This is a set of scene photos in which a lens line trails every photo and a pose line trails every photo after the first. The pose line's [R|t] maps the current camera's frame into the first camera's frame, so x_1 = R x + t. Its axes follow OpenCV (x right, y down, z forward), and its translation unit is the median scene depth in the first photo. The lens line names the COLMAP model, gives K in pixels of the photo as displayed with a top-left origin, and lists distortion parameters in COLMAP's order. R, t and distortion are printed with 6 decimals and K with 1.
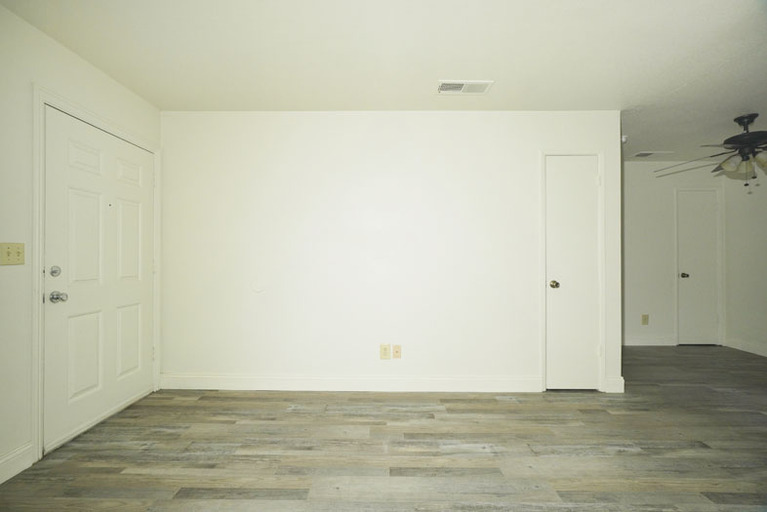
lens RADIAL K [[330.0, 0, 377.0], [0, 330.0, 257.8], [0, 0, 1]] dist [-0.000150, 0.000119]
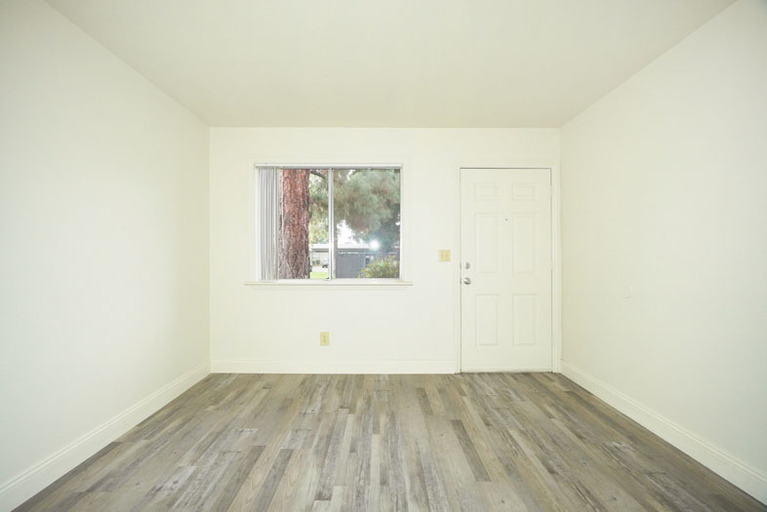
lens RADIAL K [[330.0, 0, 378.8], [0, 330.0, 258.0], [0, 0, 1]] dist [-0.000150, 0.000119]
pose [[0.001539, -0.008620, -0.999962, 0.600018], [0.004632, 0.999952, -0.008613, 0.013692], [0.999988, -0.004619, 0.001579, 0.480153]]
